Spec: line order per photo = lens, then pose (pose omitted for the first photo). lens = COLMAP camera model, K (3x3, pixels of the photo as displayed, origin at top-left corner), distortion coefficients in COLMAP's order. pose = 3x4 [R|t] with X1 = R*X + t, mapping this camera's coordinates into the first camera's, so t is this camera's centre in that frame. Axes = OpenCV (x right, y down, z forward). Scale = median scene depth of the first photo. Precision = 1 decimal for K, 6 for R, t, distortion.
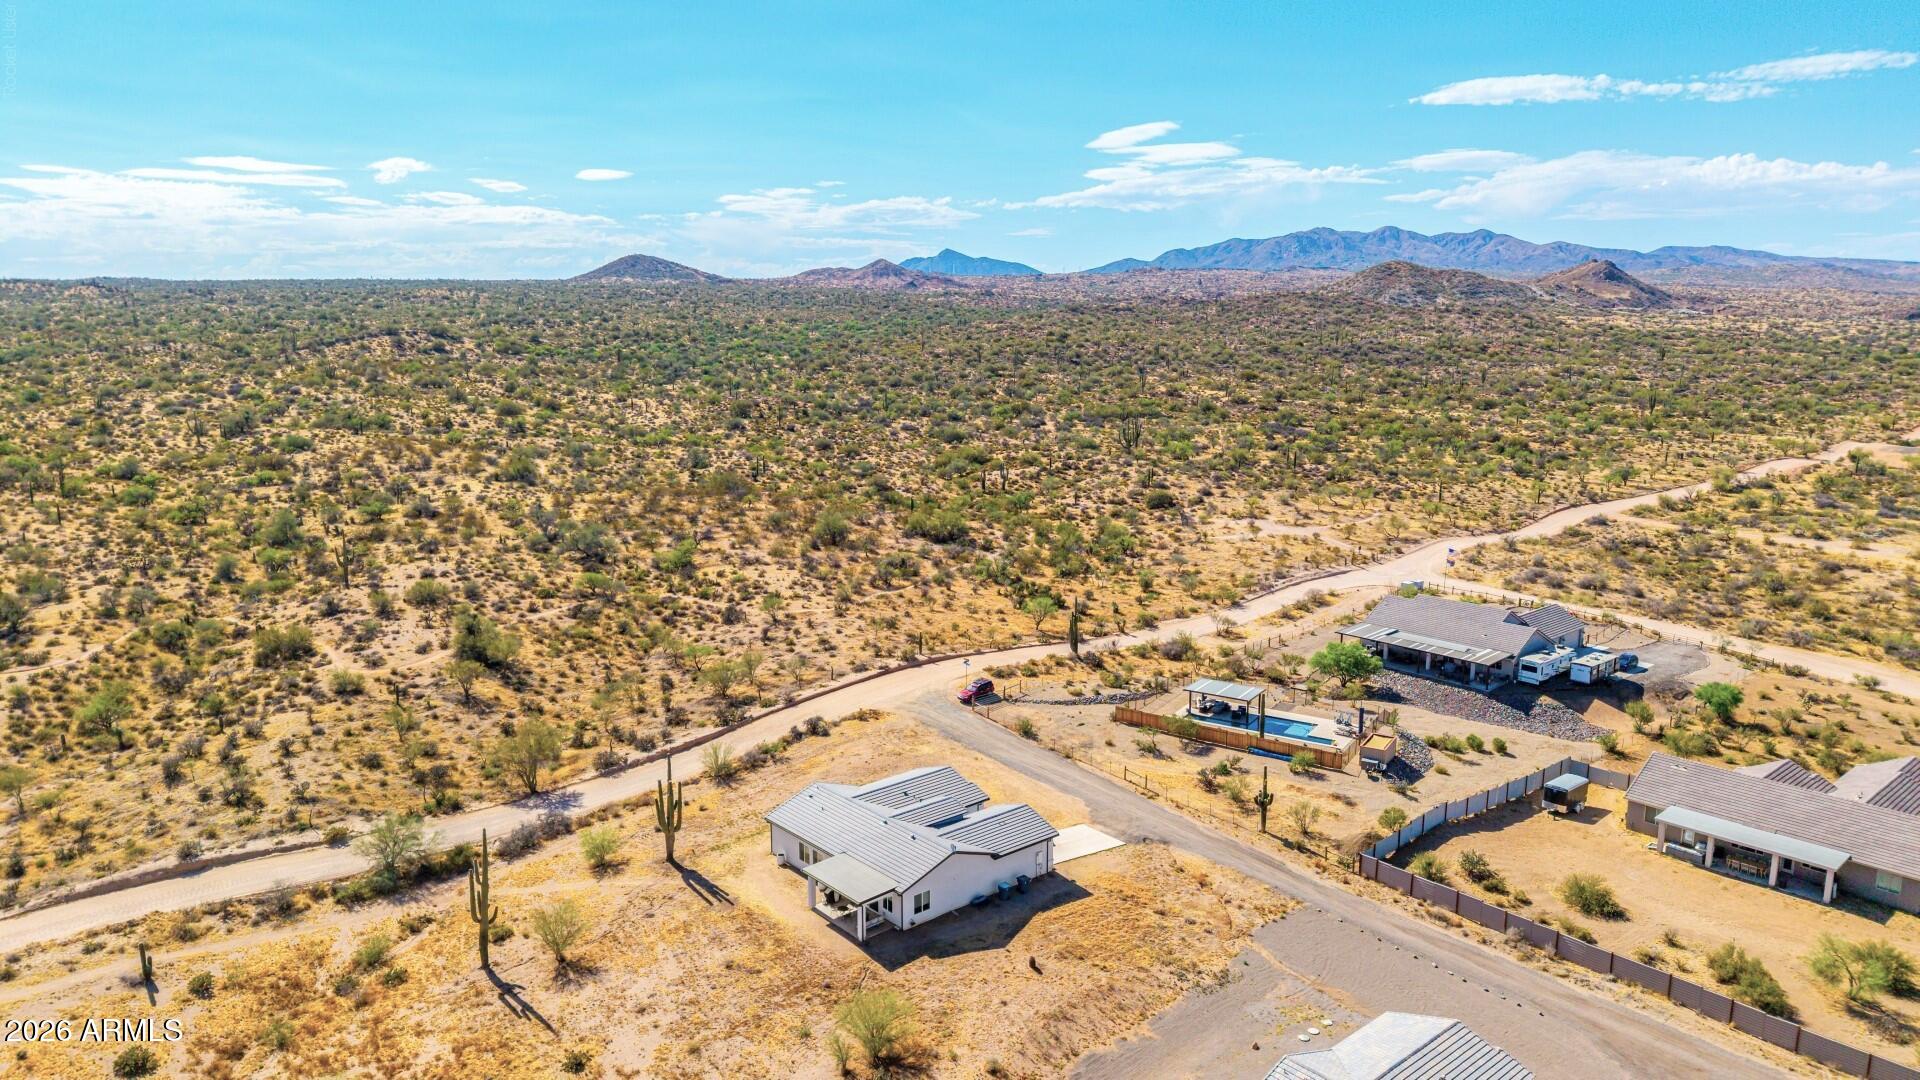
lens RADIAL K [[1277.0, 0, 970.7], [0, 1277.0, 545.8], [0, 0, 1]] dist [0.048624, -0.049697]
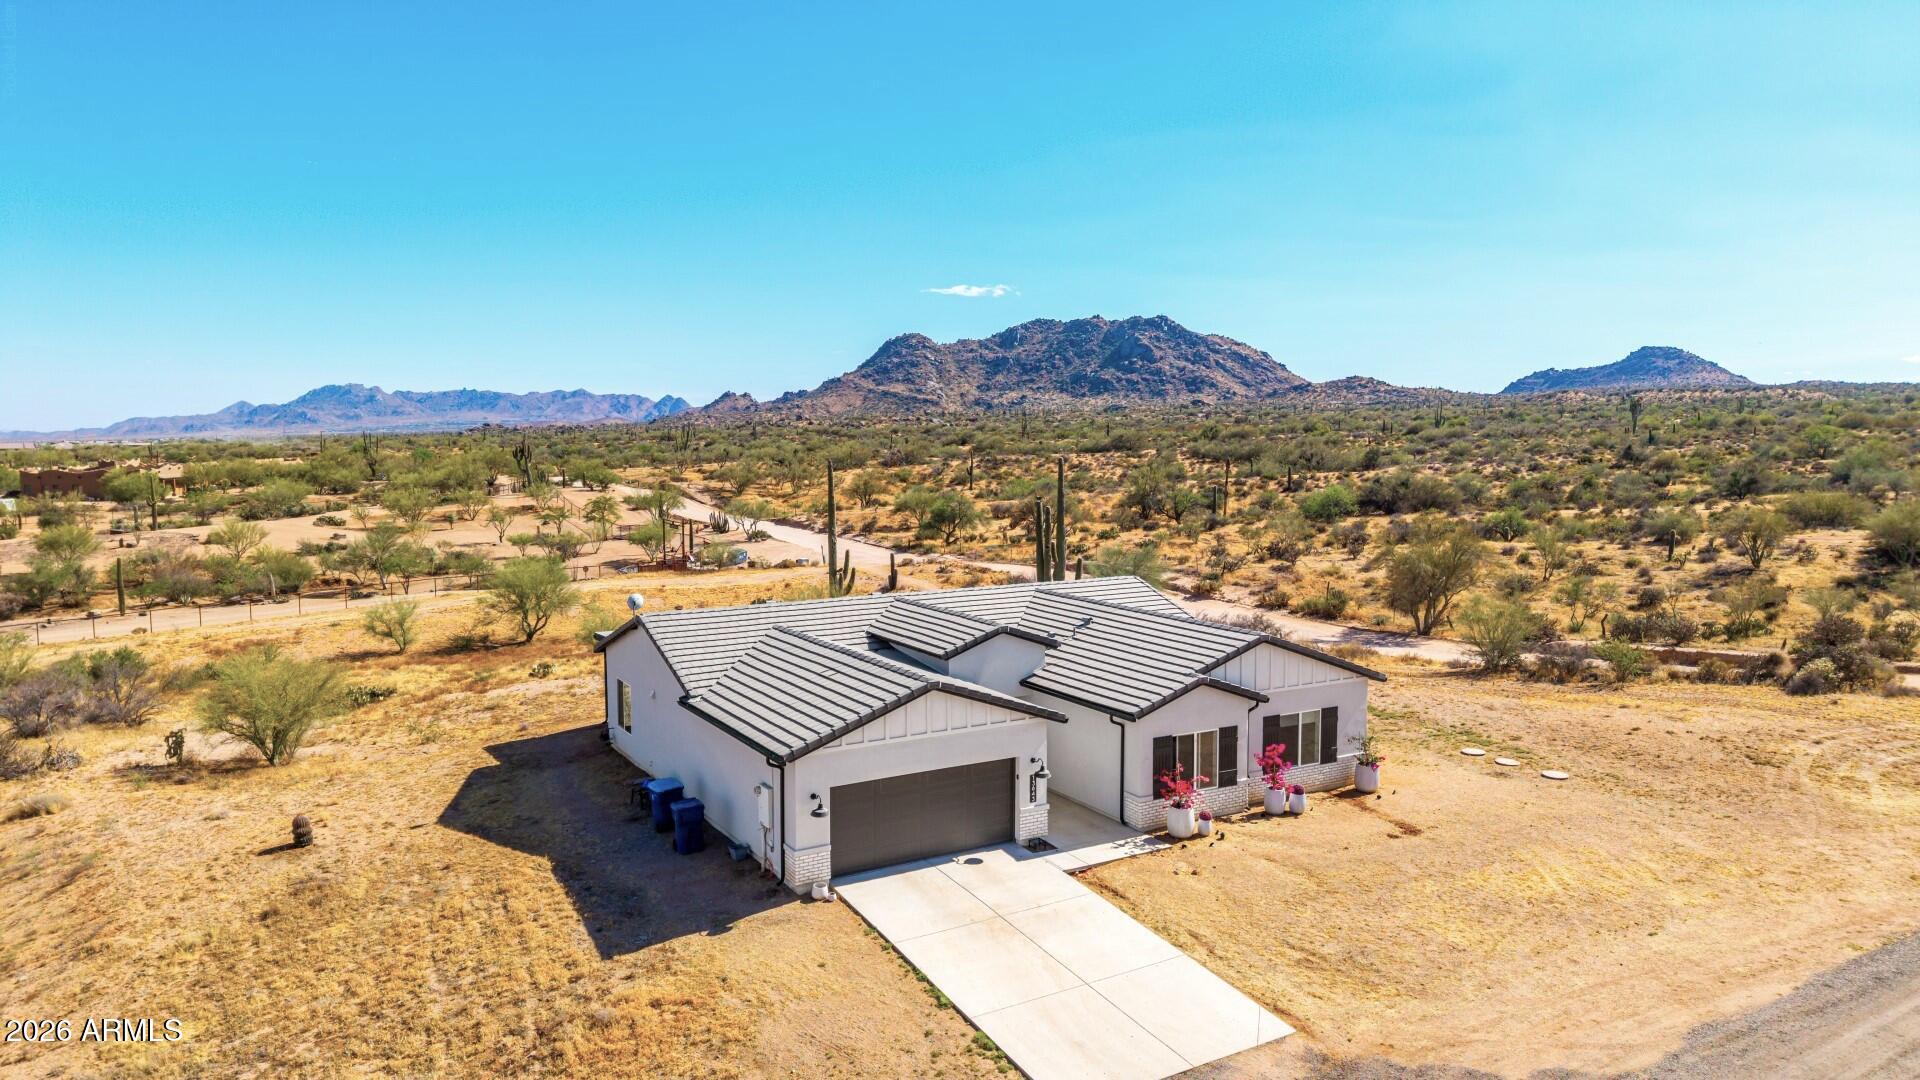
lens RADIAL K [[1275.9, 0, 964.3], [0, 1275.9, 545.9], [0, 0, 1]] dist [0.026625, -0.025056]
pose [[-0.182799, 0.091797, -0.978855, 0.314754], [-0.188614, 0.973863, 0.126552, 0.136679], [0.964888, 0.207759, -0.160707, 1.045853]]
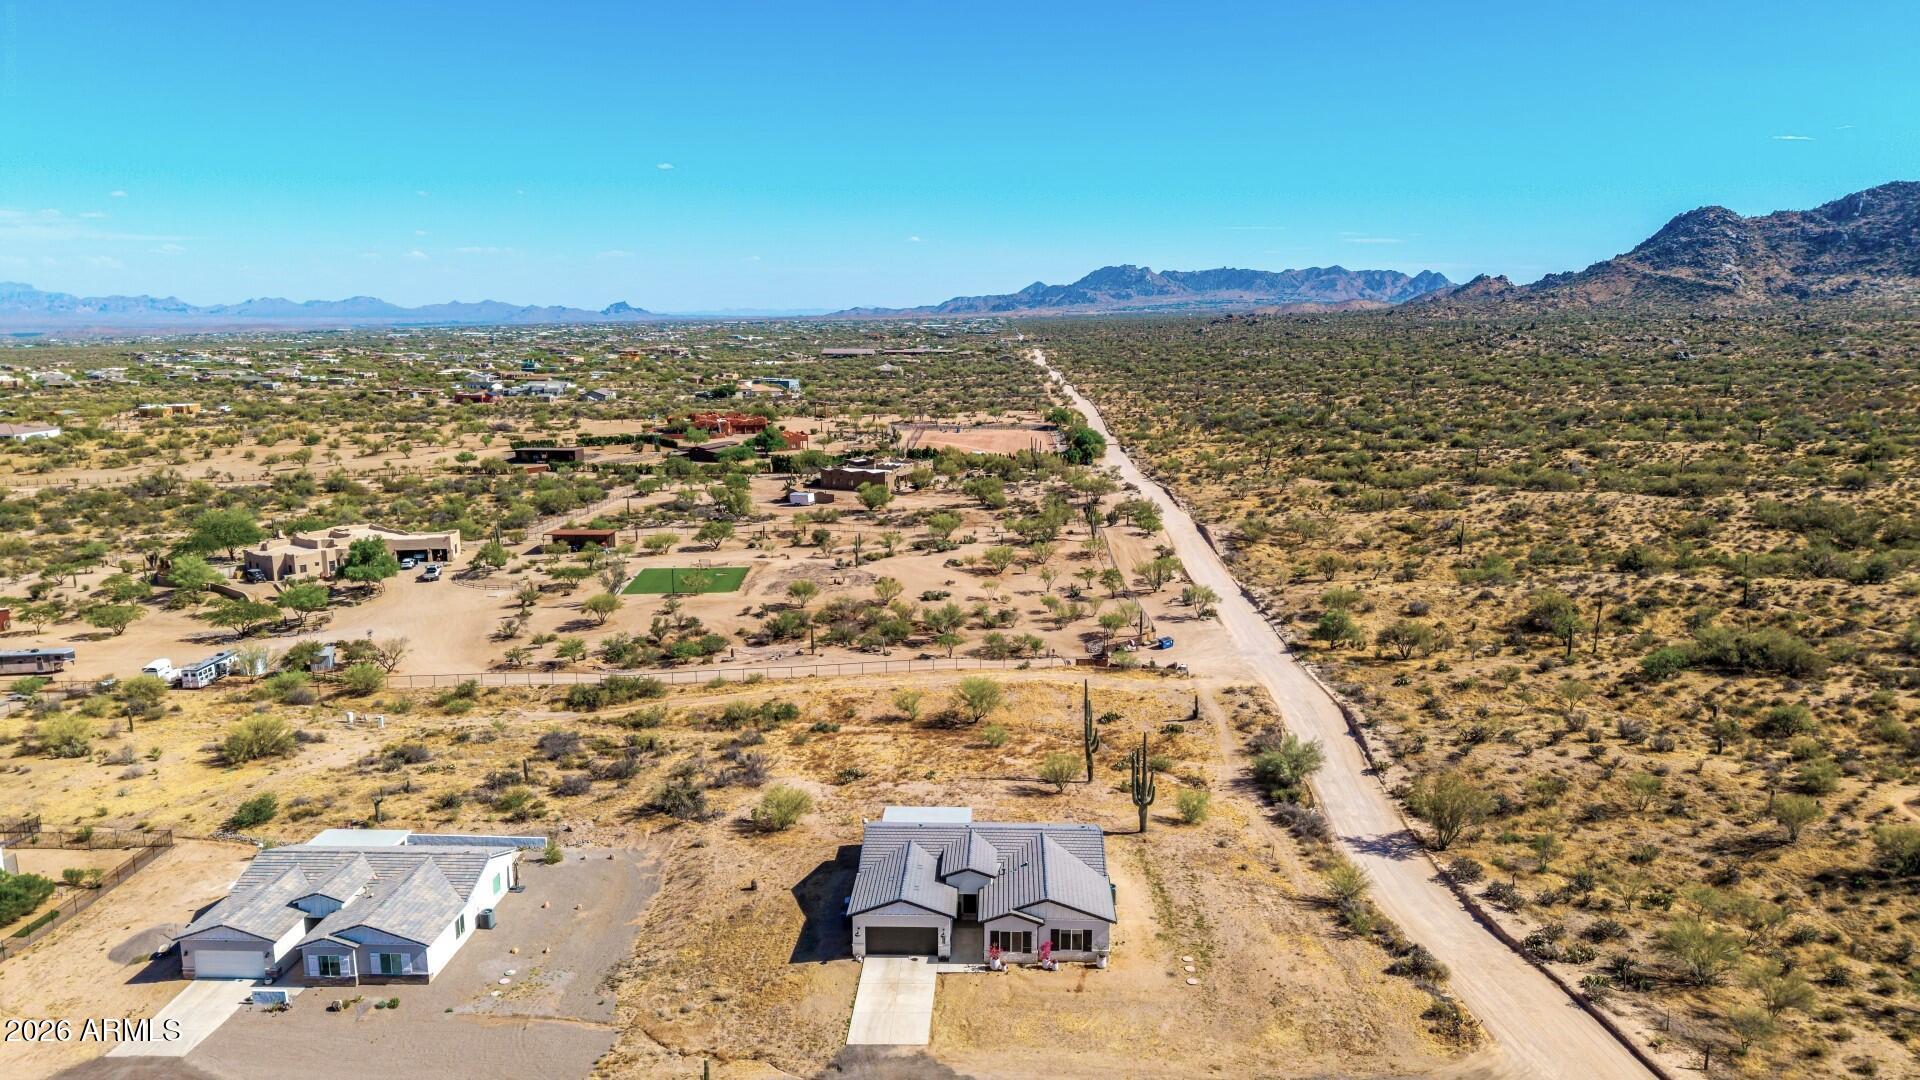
lens RADIAL K [[1275.9, 0, 964.3], [0, 1275.9, 545.9], [0, 0, 1]] dist [0.026625, -0.025056]
pose [[-0.683088, 0.138119, -0.717156, 0.582678], [-0.139680, 0.939121, 0.313912, -0.282425], [0.716854, 0.314602, -0.622210, 1.477742]]
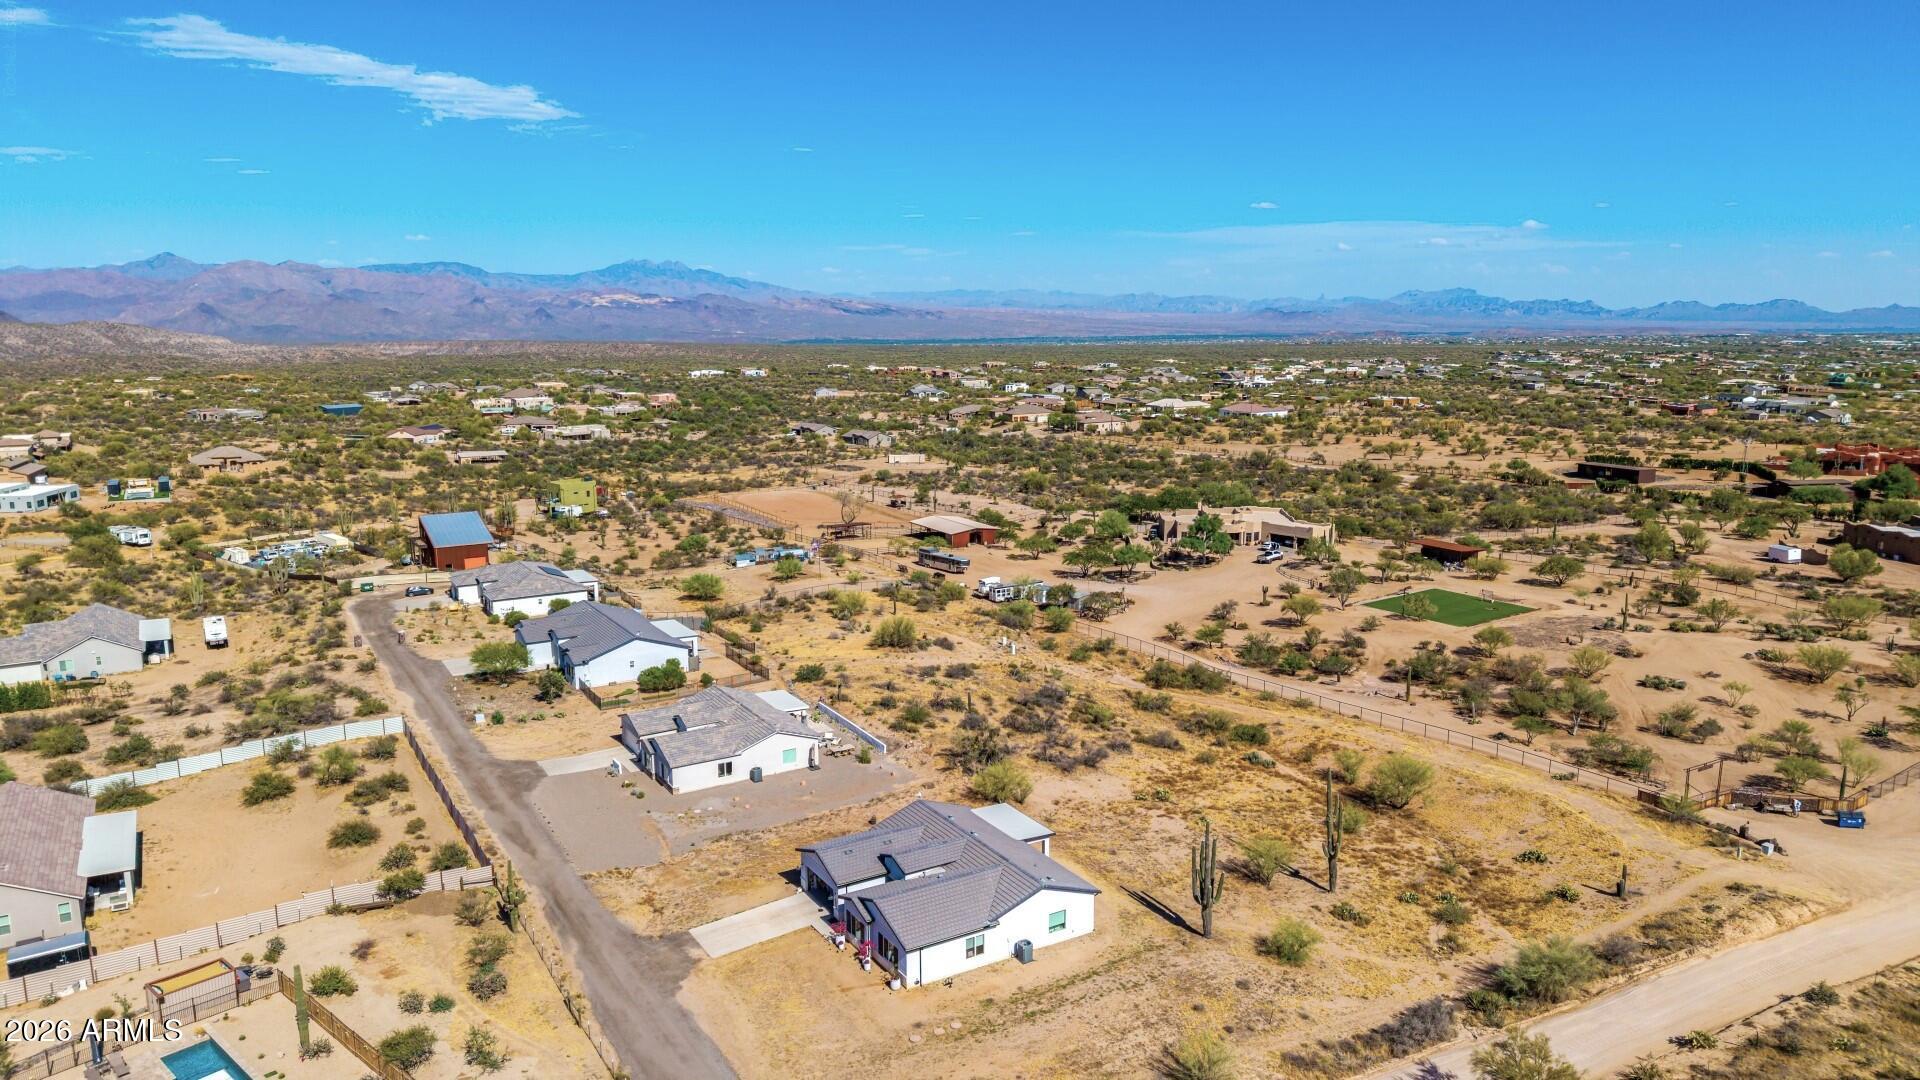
lens RADIAL K [[1277.0, 0, 970.7], [0, 1277.0, 545.8], [0, 0, 1]] dist [0.048624, -0.049697]
pose [[-0.985741, -0.033228, 0.164957, -0.212443], [0.030377, 0.929064, 0.368670, -0.340849], [-0.165506, 0.368424, -0.914807, 1.749148]]
